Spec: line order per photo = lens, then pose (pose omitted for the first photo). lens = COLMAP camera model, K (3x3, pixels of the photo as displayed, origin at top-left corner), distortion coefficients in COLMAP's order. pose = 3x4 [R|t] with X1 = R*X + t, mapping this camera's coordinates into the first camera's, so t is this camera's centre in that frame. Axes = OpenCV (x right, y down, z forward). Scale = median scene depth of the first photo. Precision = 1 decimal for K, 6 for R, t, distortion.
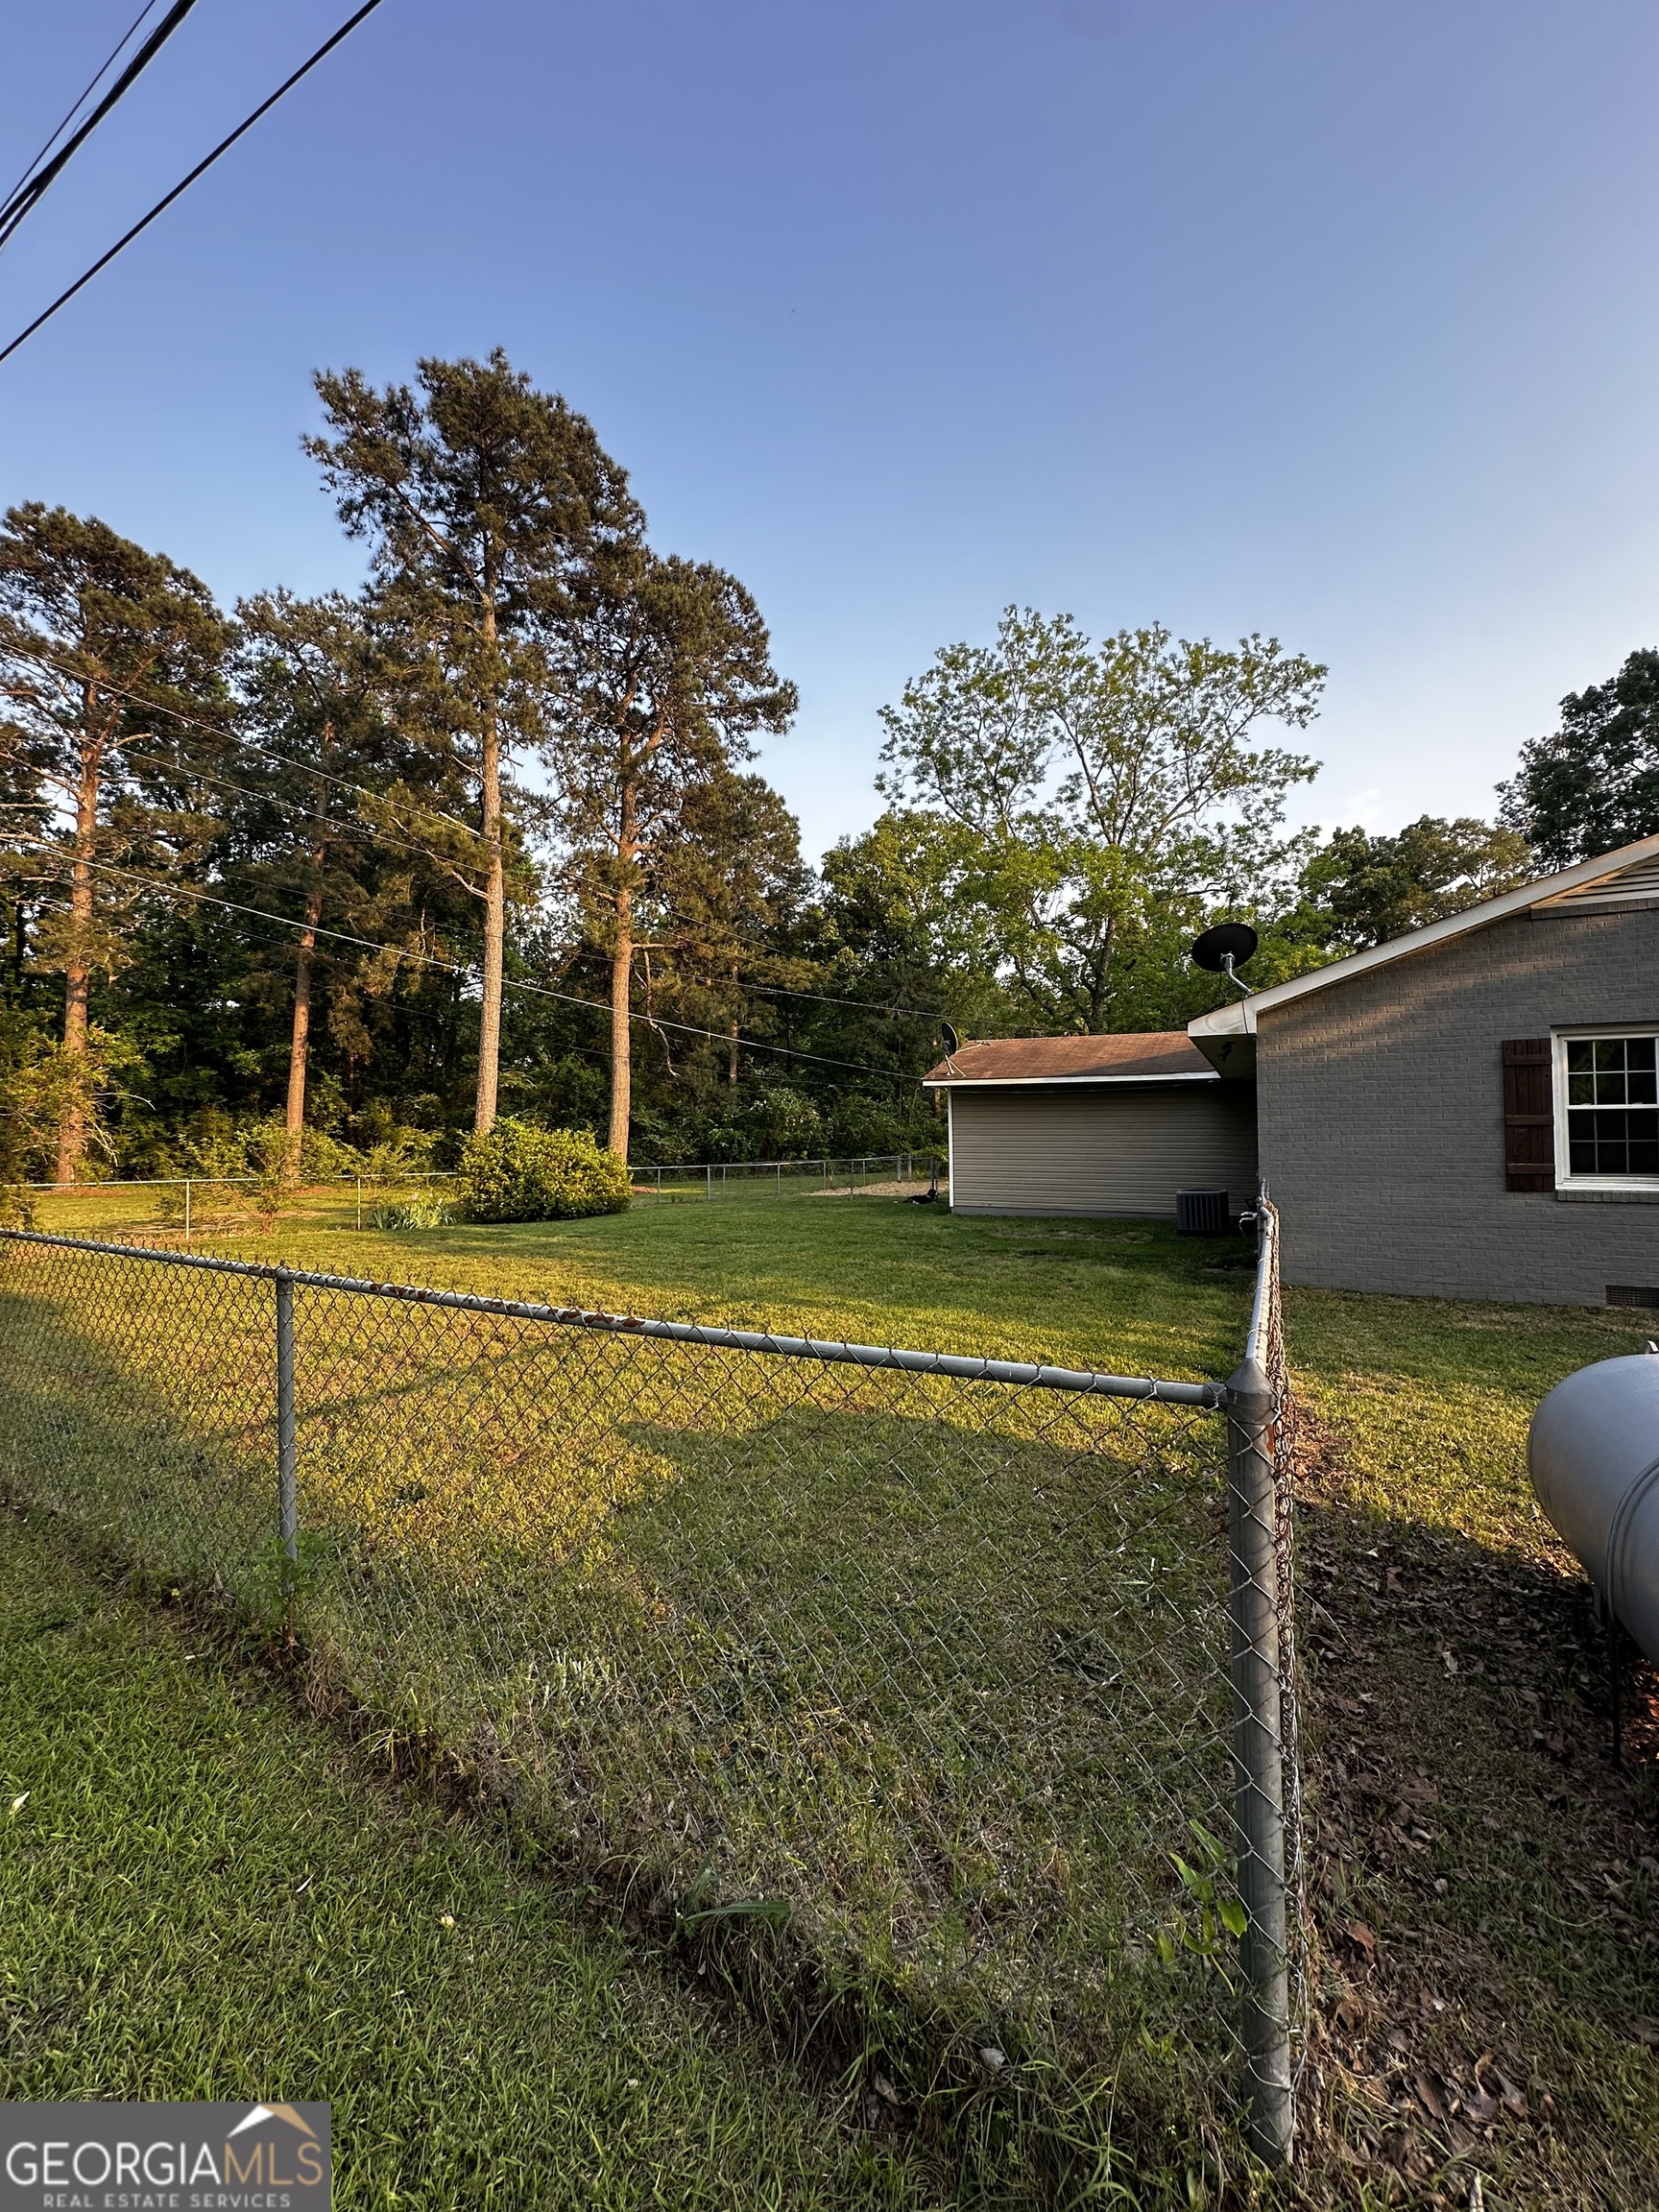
lens RADIAL K [[880.3, 0, 829.5], [0, 880.3, 1106.0], [0, 0, 1]] dist [0.000211, 0.000097]
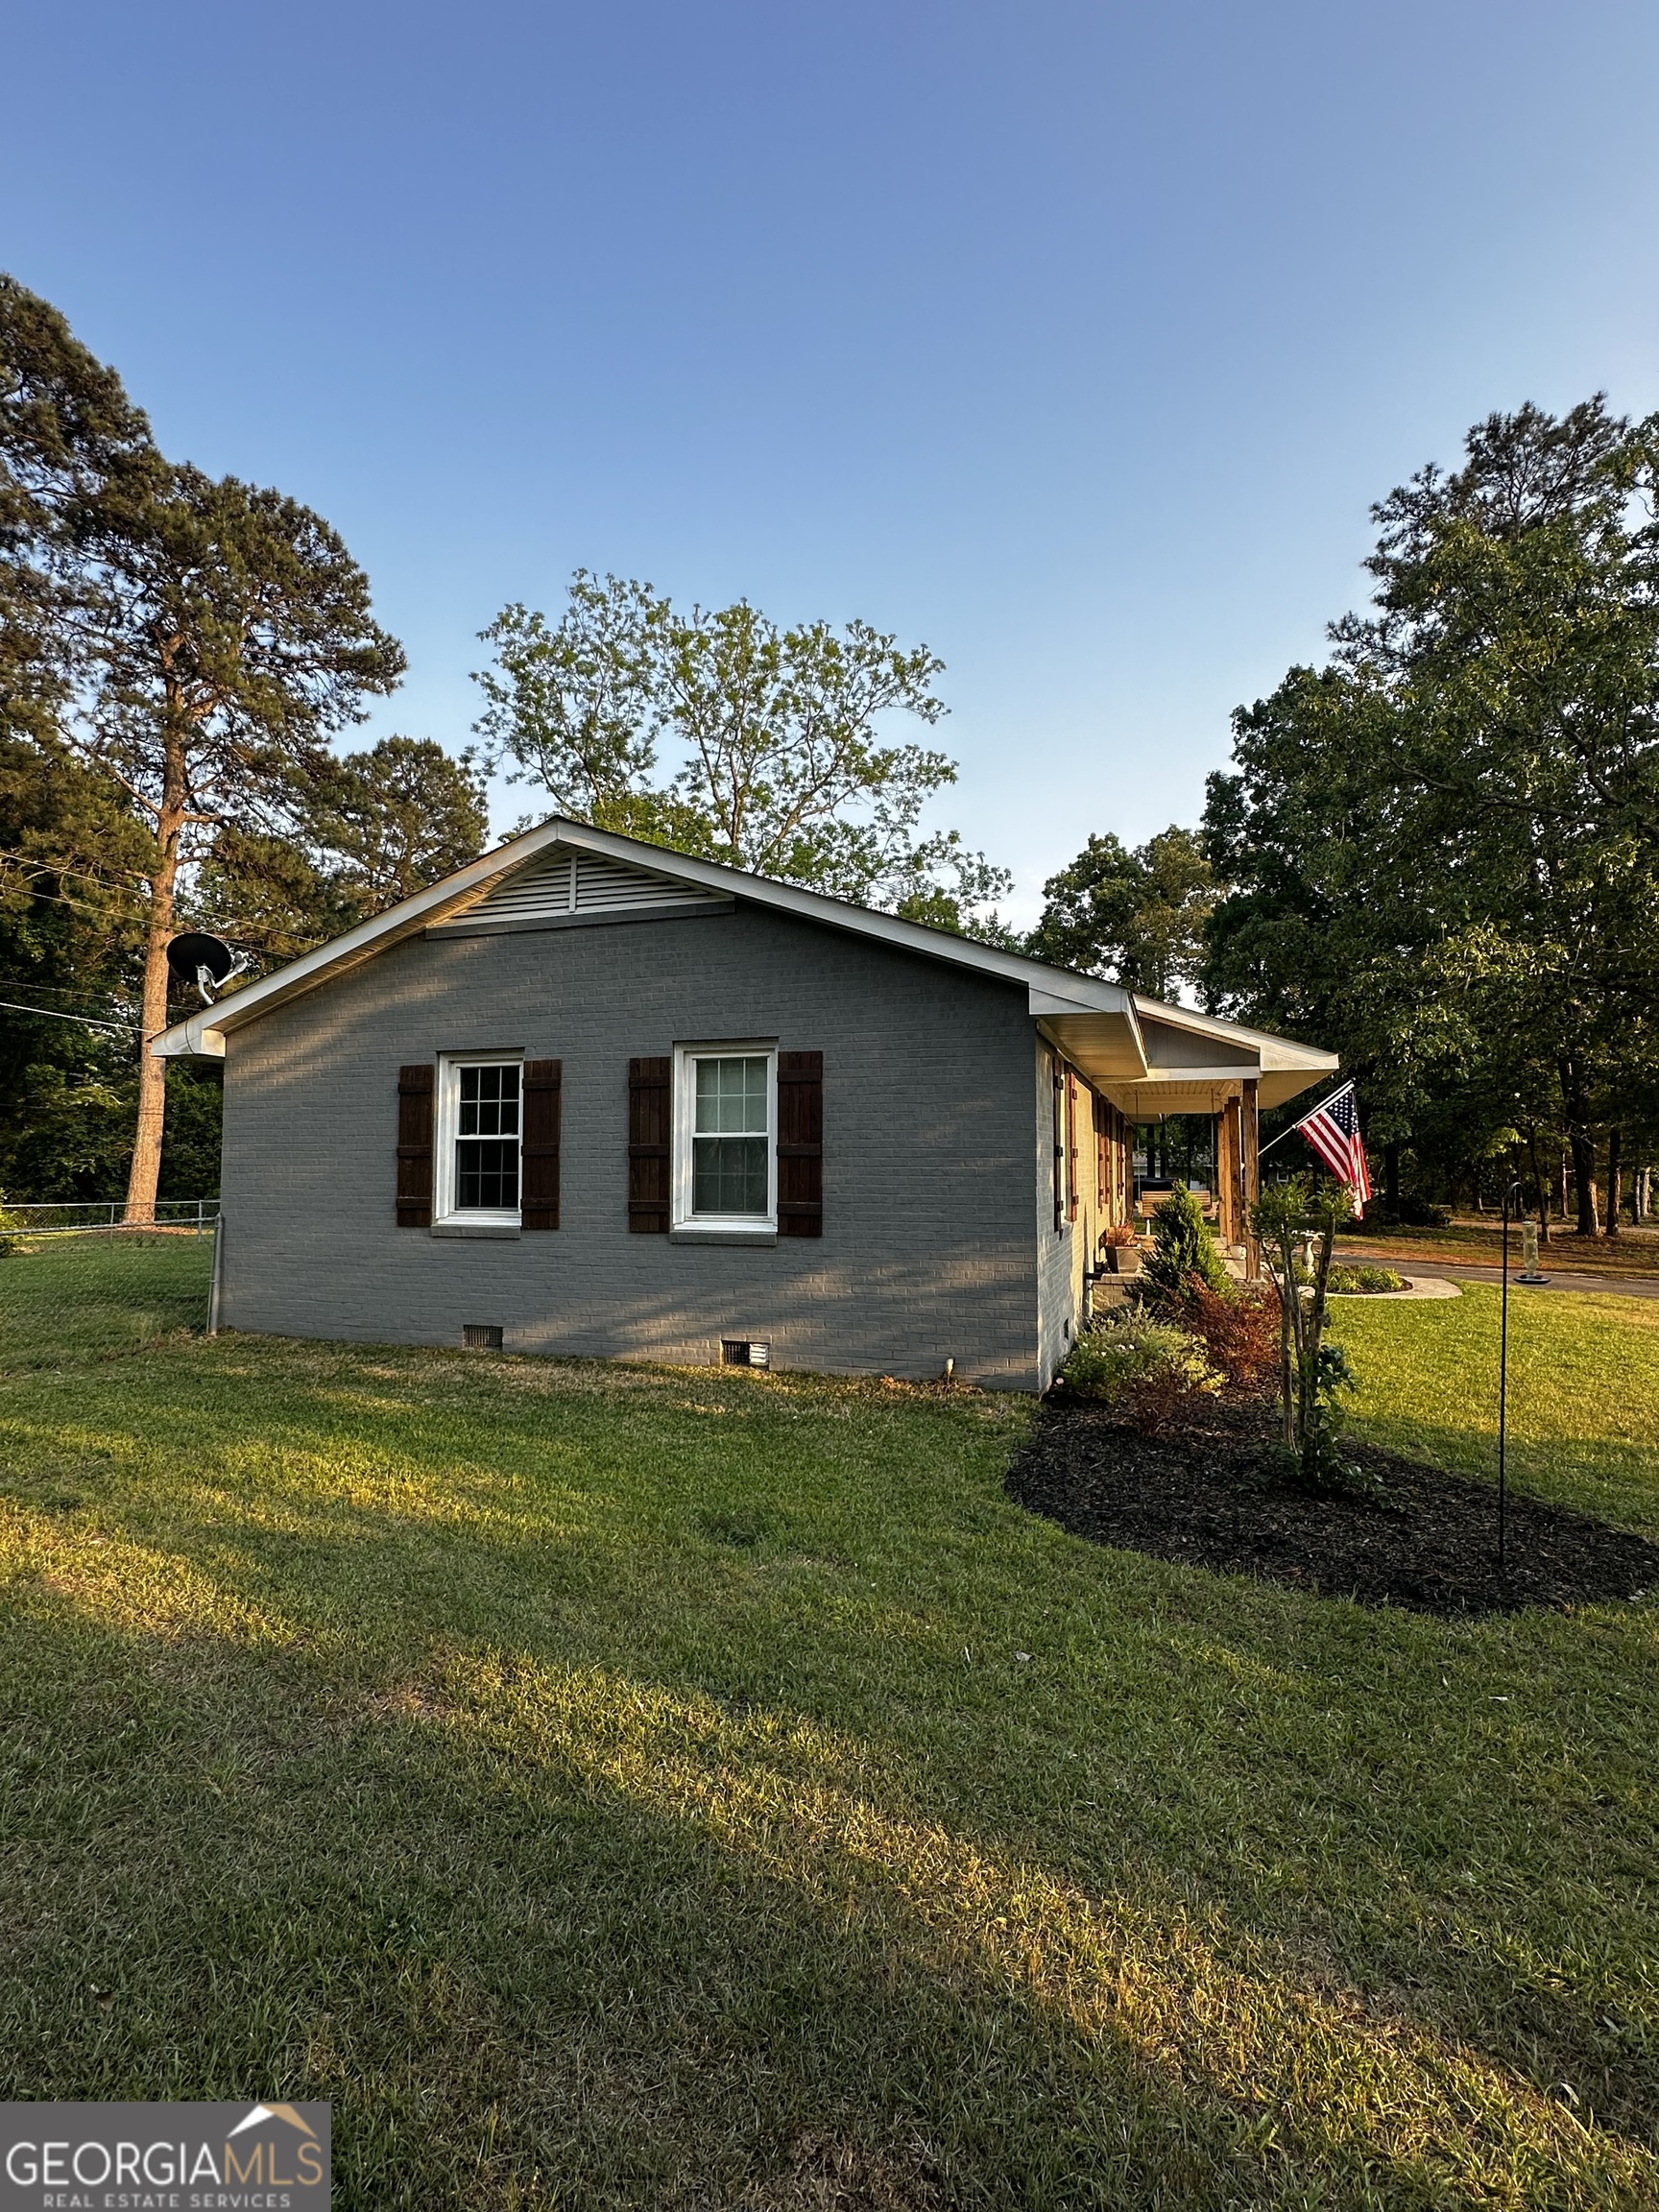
lens RADIAL K [[1040.7, 0, 829.5], [0, 1040.7, 1106.0], [0, 0, 1]] dist [-0.005230, -0.000062]
pose [[0.990145, 0.008884, 0.139766, 0.285204], [-0.004885, 0.999569, -0.028930, -0.000537], [-0.139962, 0.027962, 0.989762, -0.045558]]
